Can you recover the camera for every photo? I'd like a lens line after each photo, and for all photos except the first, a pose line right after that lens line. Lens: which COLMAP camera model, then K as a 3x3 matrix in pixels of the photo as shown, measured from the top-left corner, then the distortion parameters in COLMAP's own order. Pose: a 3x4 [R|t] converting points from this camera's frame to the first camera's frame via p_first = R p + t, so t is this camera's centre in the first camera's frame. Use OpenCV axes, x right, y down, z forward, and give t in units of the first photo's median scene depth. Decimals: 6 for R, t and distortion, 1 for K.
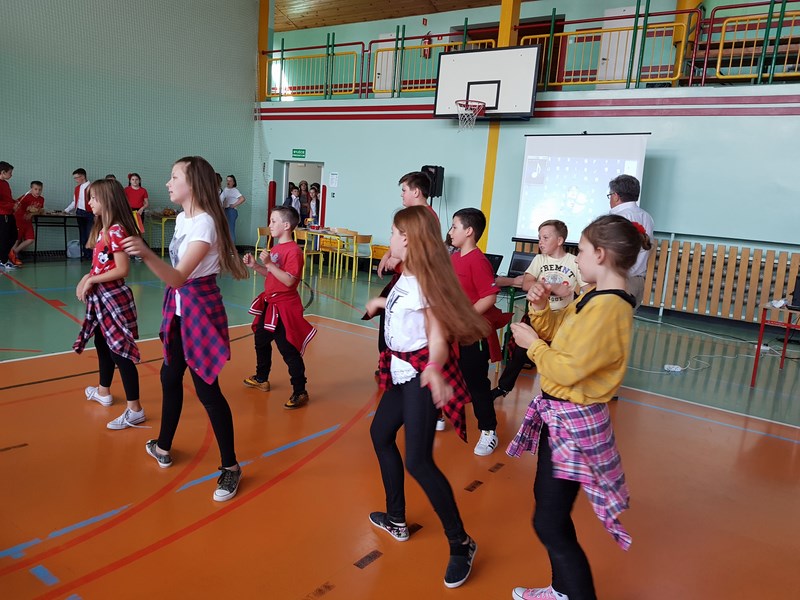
lens RADIAL K [[620.4, 0, 389.5], [0, 620.4, 290.0], [0, 0, 1]] dist [0.098713, -0.164913]
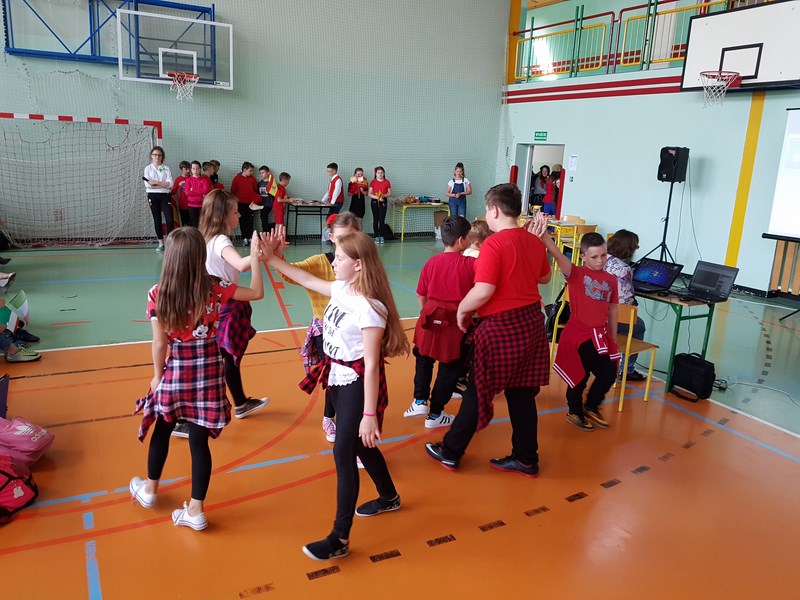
lens RADIAL K [[631.7, 0, 392.5], [0, 631.7, 299.2], [0, 0, 1]] dist [-0.001092, -0.017605]
pose [[0.891486, 0.070947, -0.447459, 0.127102], [-0.045913, 0.996725, 0.066563, -0.028114], [0.450716, -0.038796, 0.891824, 0.025300]]
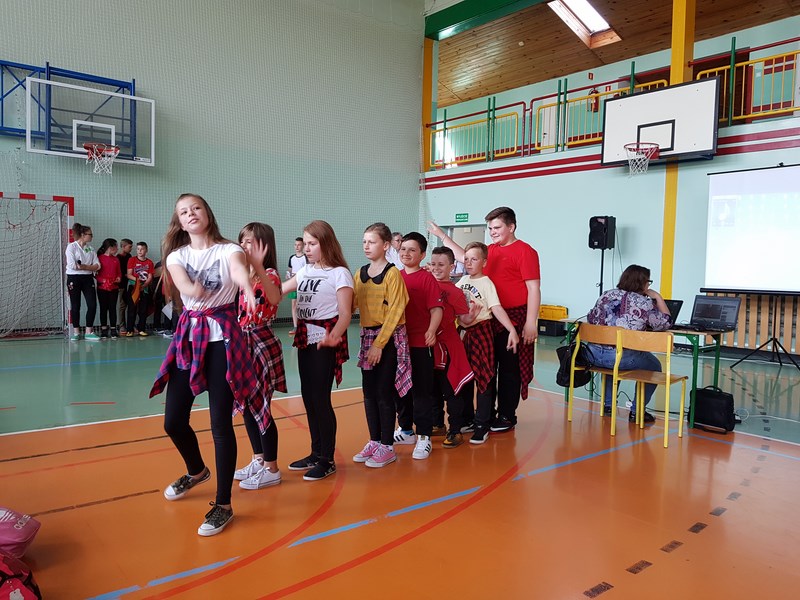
lens RADIAL K [[626.9, 0, 400.0], [0, 626.9, 300.0], [0, 0, 1]] dist [0.026069, -0.053734]
pose [[0.964121, -0.038496, -0.262658, 0.019794], [0.011283, 0.994478, -0.104340, 0.017379], [0.265224, 0.097632, 0.959231, 0.037210]]
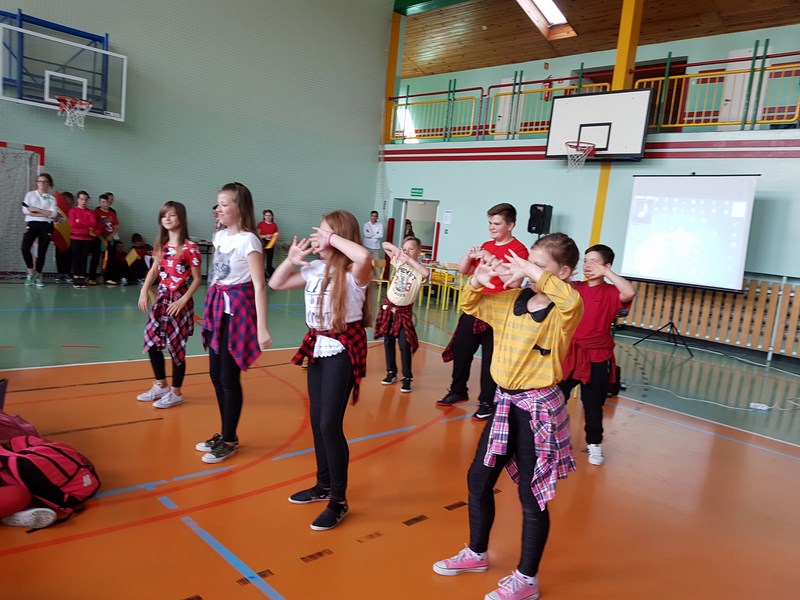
lens RADIAL K [[623.8, 0, 410.8], [0, 623.8, 318.2], [0, 0, 1]] dist [0.039425, -0.069924]
pose [[0.985298, 0.042316, -0.165520, 0.034478], [-0.045458, 0.998850, -0.015241, 0.013609], [0.164684, 0.022542, 0.986089, -0.050493]]
